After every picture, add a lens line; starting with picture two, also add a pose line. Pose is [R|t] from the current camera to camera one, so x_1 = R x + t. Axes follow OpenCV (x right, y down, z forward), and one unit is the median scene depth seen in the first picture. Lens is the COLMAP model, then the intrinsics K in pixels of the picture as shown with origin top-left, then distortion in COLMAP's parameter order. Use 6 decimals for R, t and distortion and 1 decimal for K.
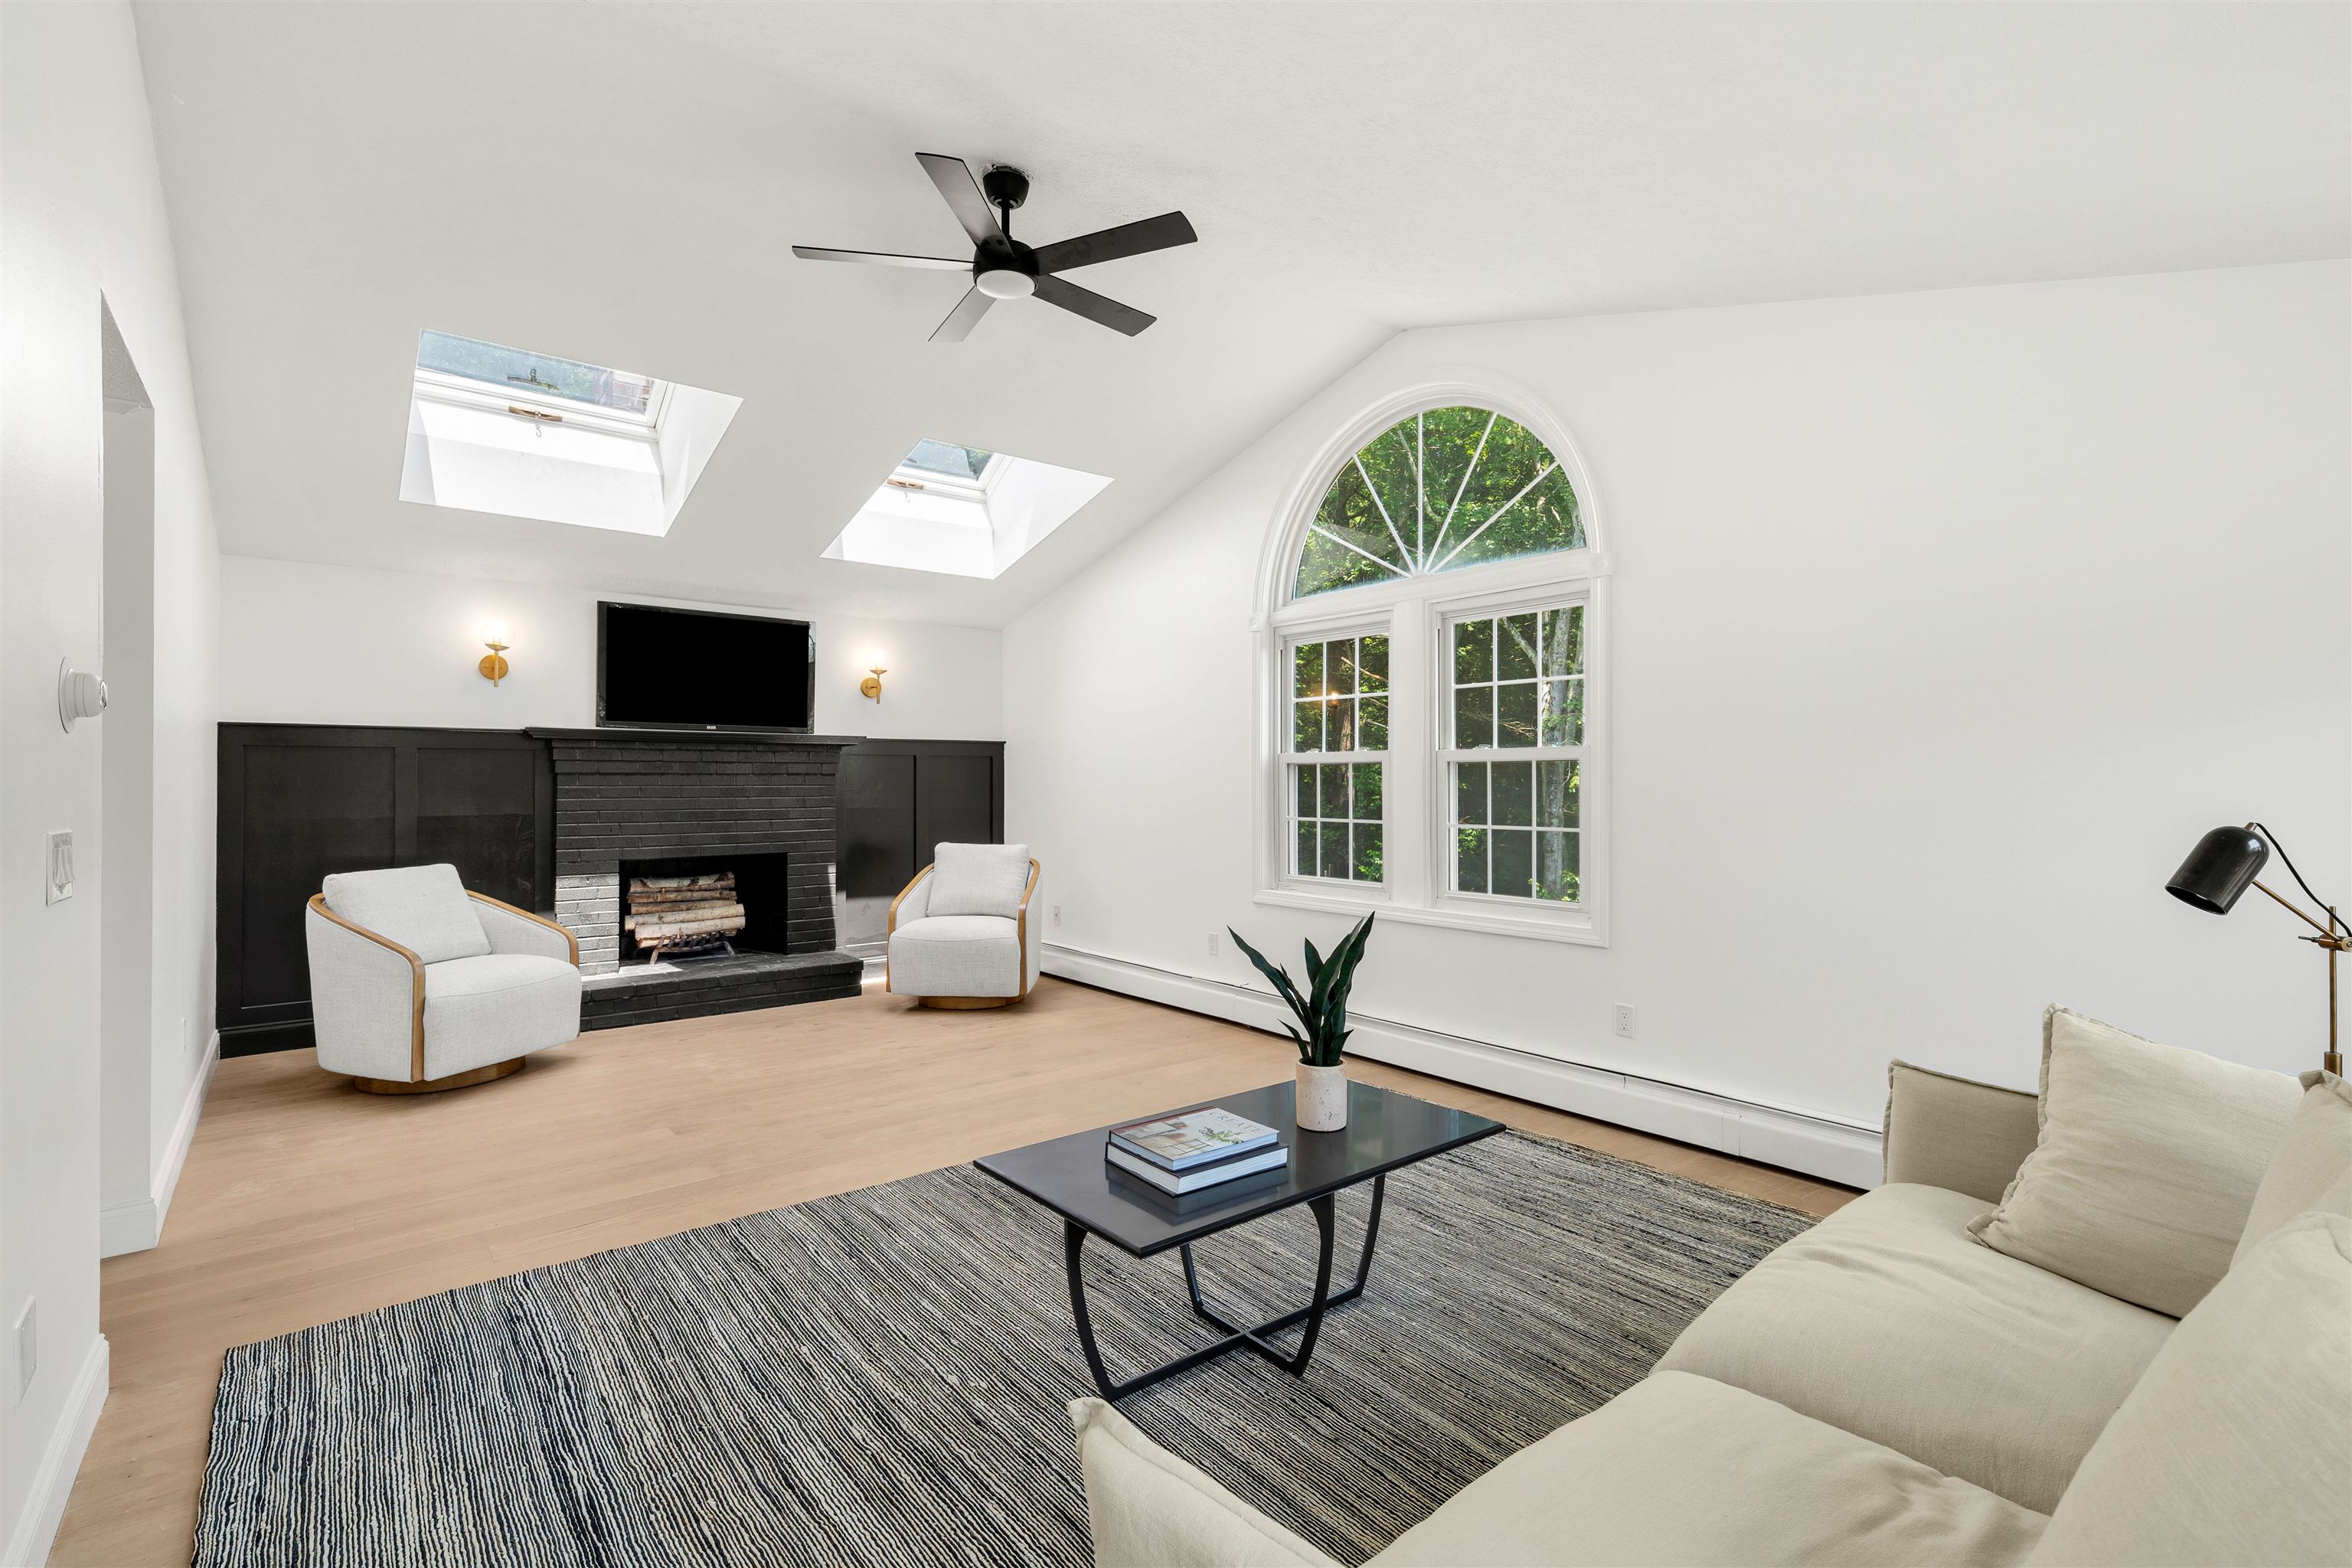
lens RADIAL K [[1059.7, 0, 1185.7], [0, 1059.7, 774.4], [0, 0, 1]] dist [0.001816, -0.001183]
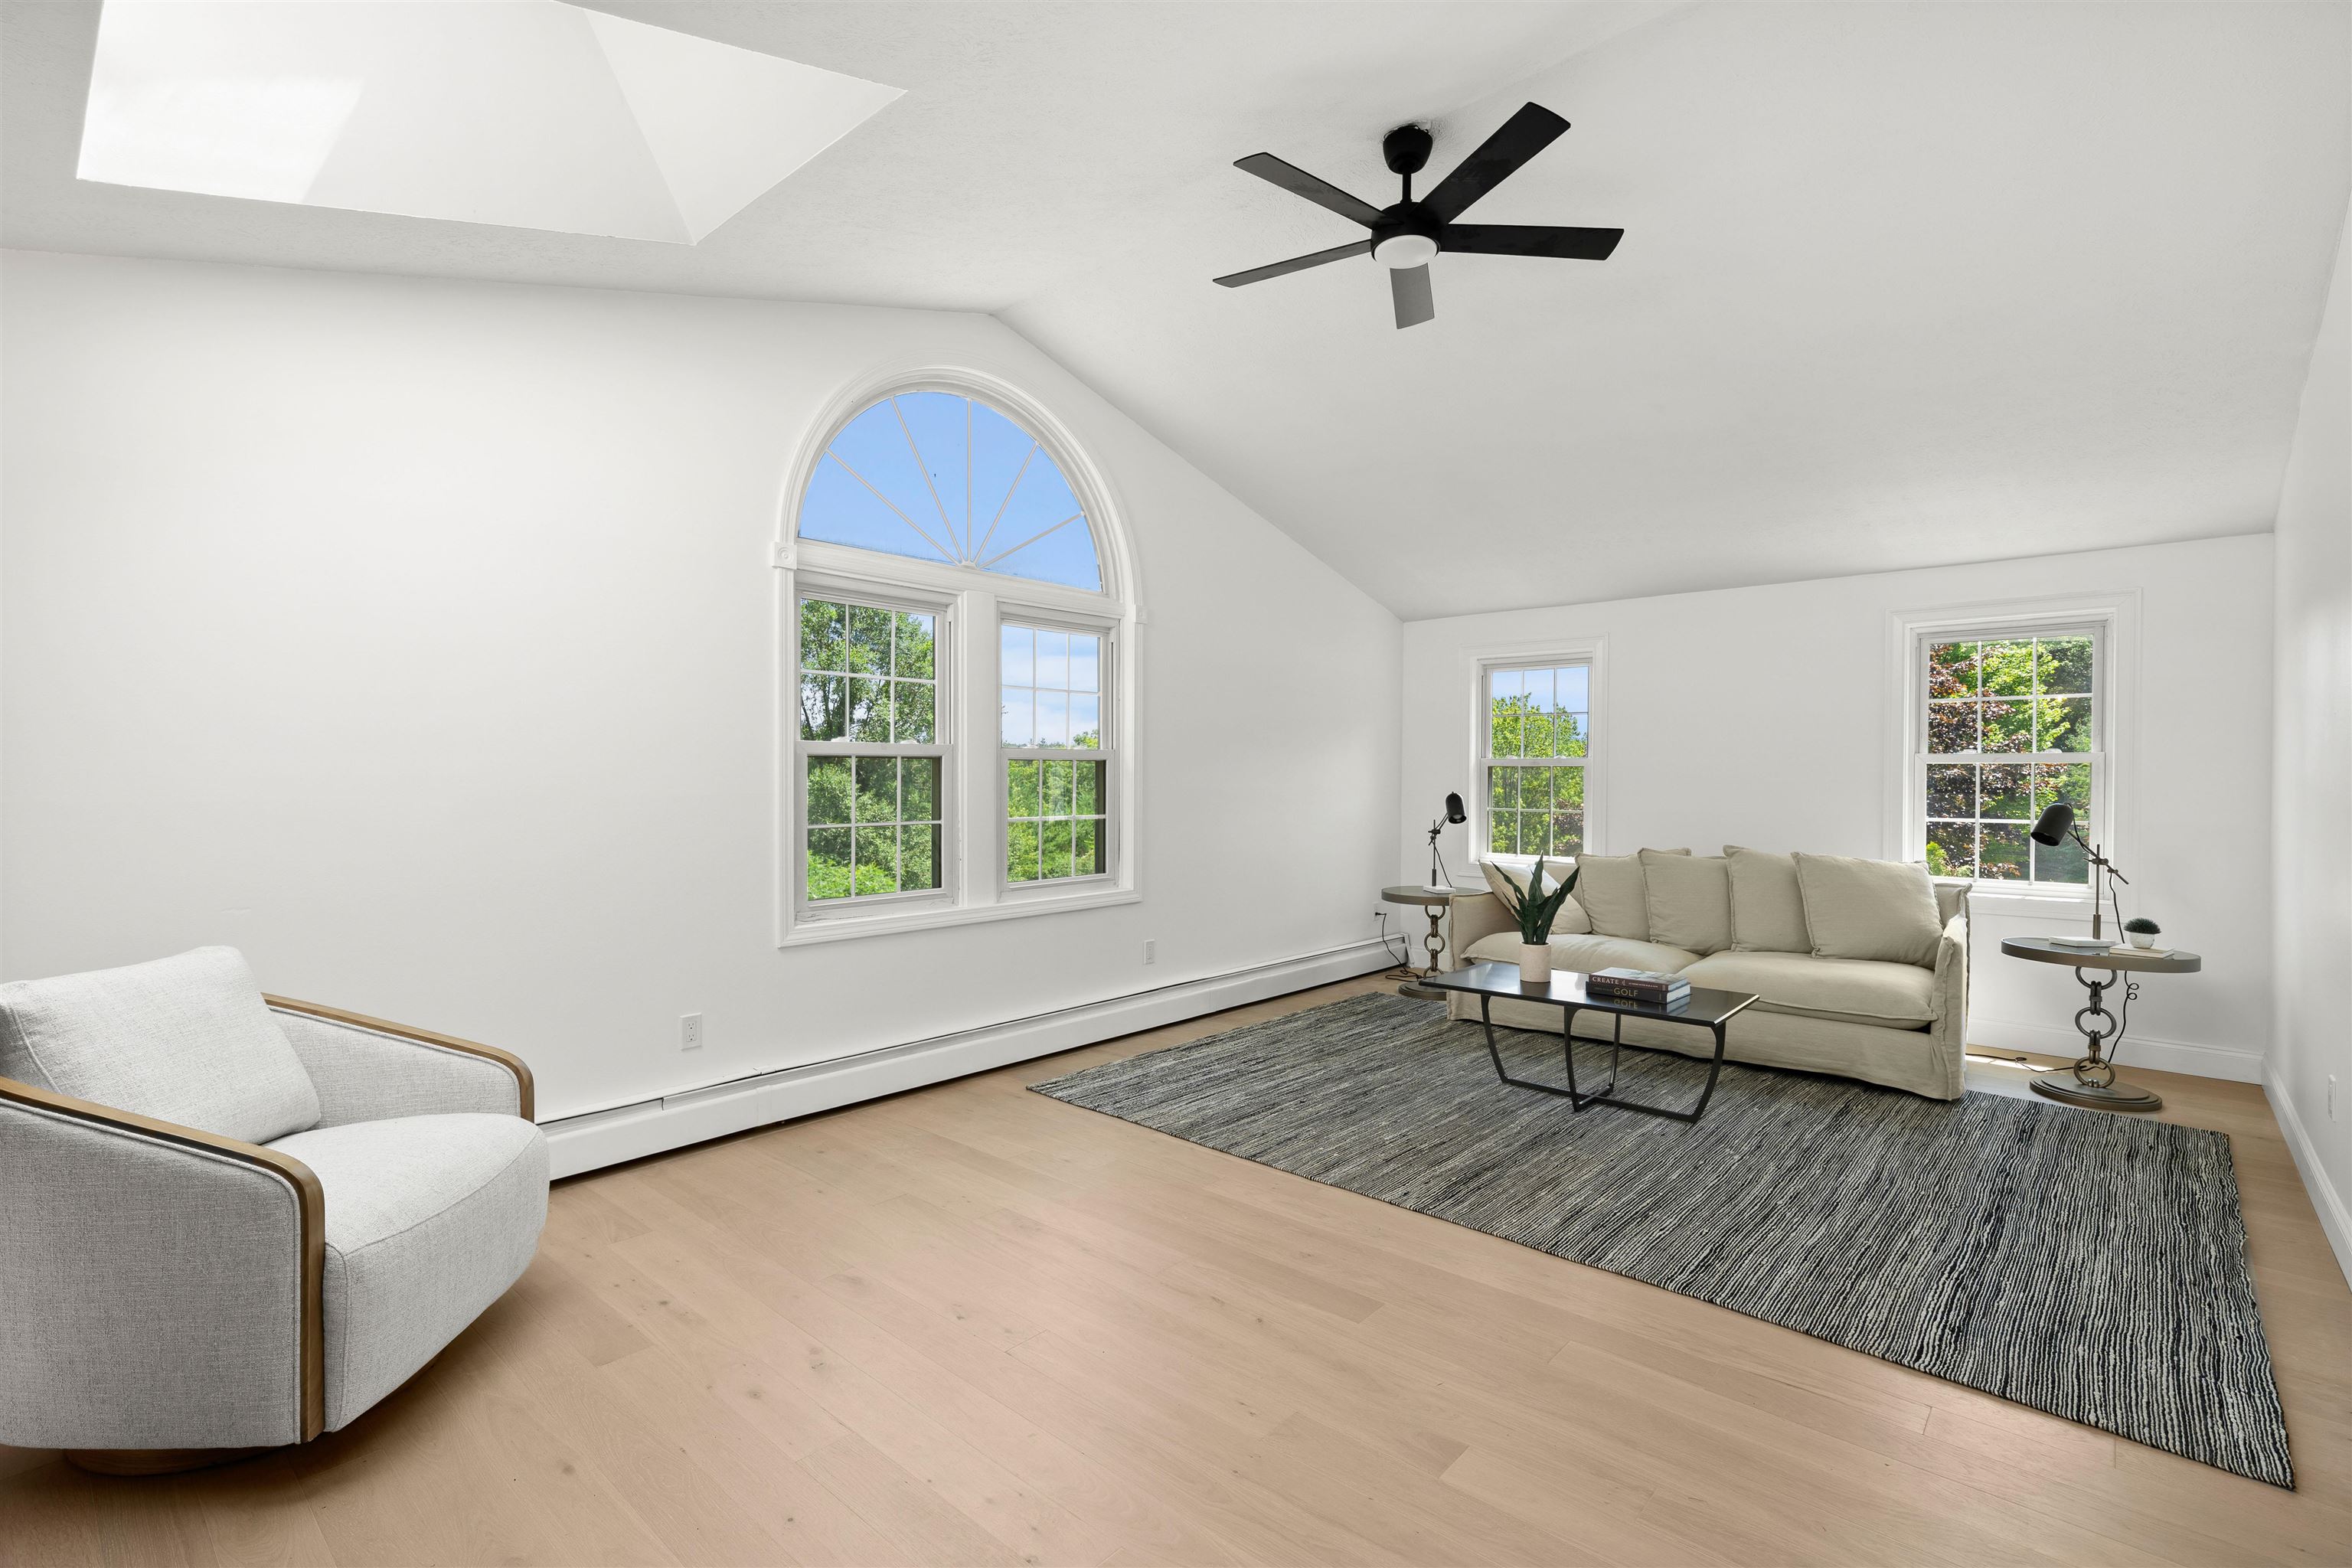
lens RADIAL K [[1059.7, 0, 1176.5], [0, 1059.7, 777.3], [0, 0, 1]] dist [0.001816, -0.001183]
pose [[-0.148022, -0.003057, 0.988979, -1.471003], [-0.005375, 0.999983, 0.002287, 0.007965], [-0.988969, -0.004977, -0.148036, 1.833808]]
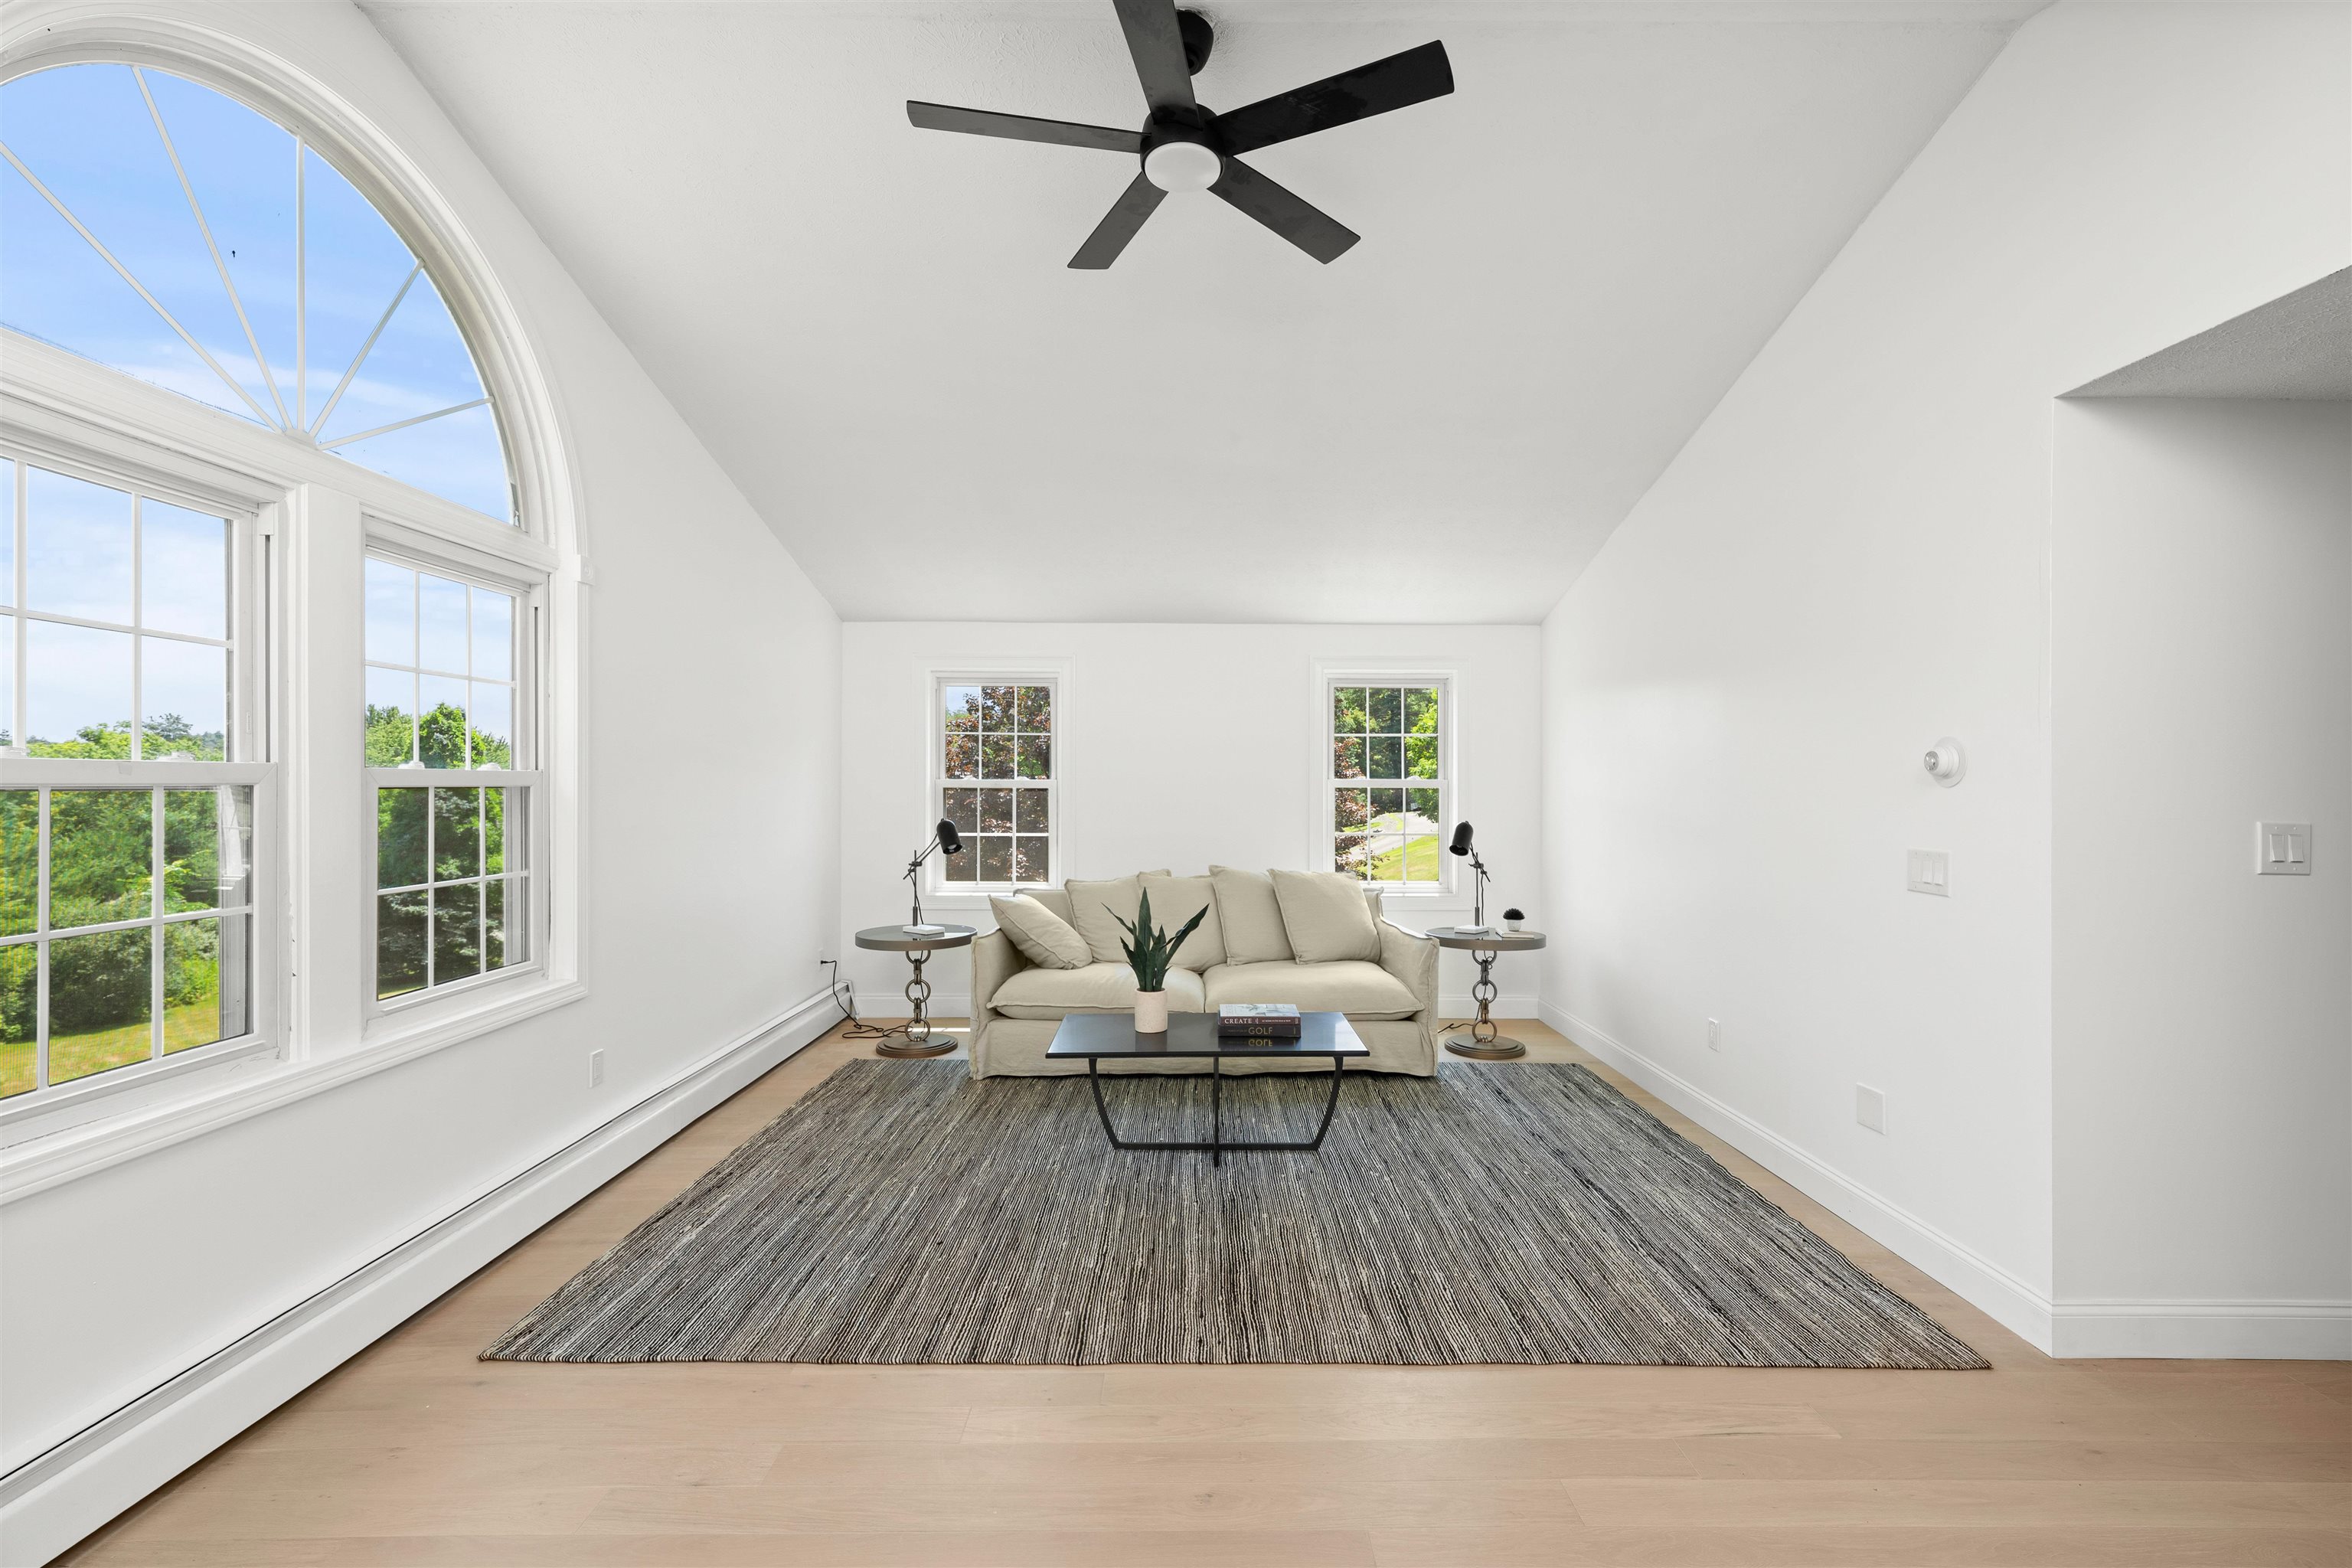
lens RADIAL K [[1018.2, 0, 1194.9], [0, 1018.2, 784.2], [0, 0, 1]] dist [0.002396, -0.001071]
pose [[-0.775386, -0.002333, 0.631483, -0.869151], [-0.004261, 0.999990, -0.001537, -0.025819], [-0.631473, -0.003882, -0.775388, 2.136751]]
